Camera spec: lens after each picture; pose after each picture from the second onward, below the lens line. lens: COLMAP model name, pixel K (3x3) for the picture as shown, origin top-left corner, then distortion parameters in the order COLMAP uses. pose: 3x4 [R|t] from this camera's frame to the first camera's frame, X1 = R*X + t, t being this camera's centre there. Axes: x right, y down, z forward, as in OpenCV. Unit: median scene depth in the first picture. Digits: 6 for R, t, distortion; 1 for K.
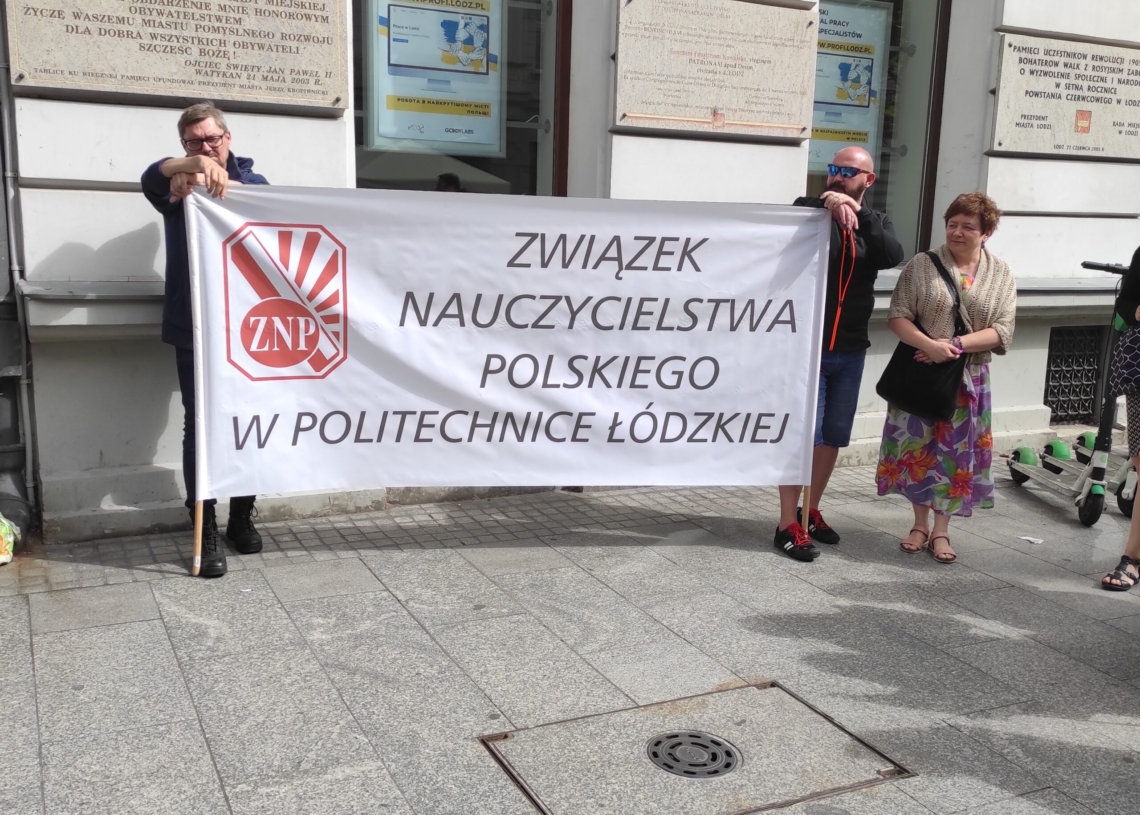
lens RADIAL K [[1117.9, 0, 570.8], [0, 1117.9, 431.2], [0, 0, 1]] dist [0.099110, -0.121091]
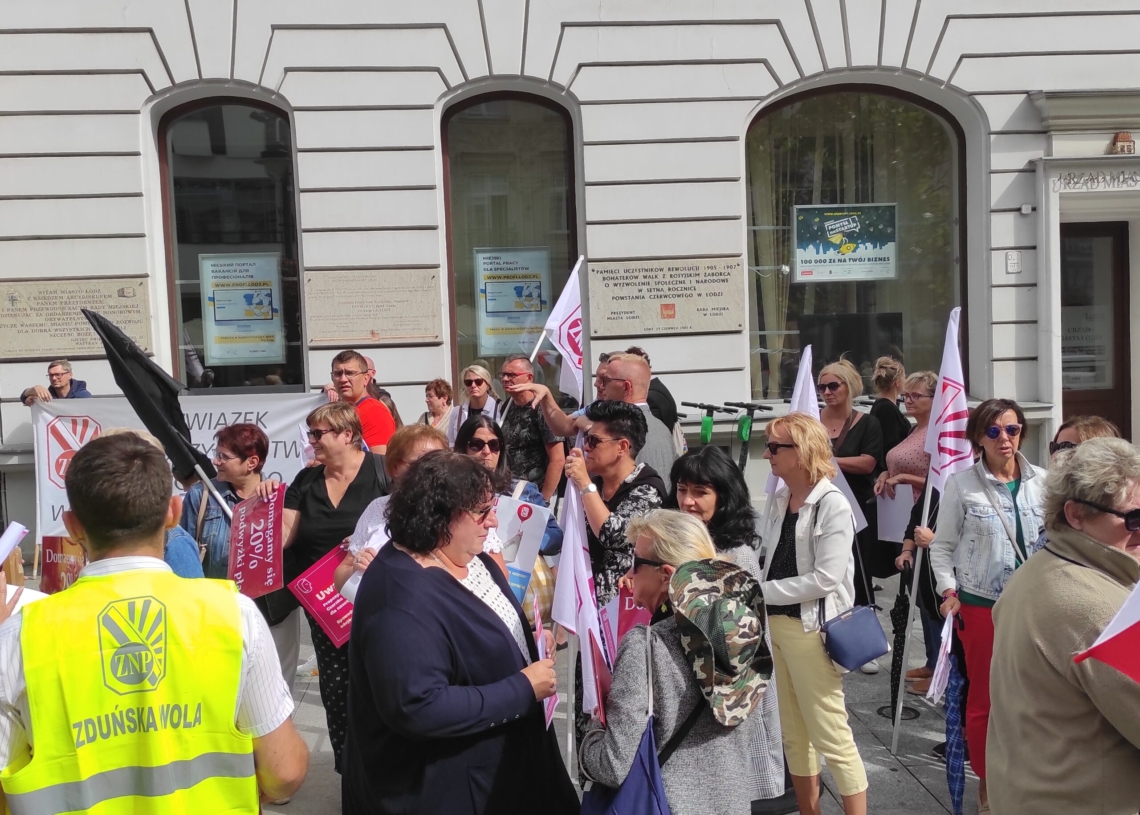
lens RADIAL K [[1117.9, 0, 570.8], [0, 1117.9, 431.2], [0, 0, 1]] dist [0.099110, -0.121091]
pose [[0.920903, -0.035001, -0.388217, 1.137504], [-0.009078, 0.993764, -0.111130, 0.060927], [0.389686, 0.105864, 0.914843, -0.473489]]
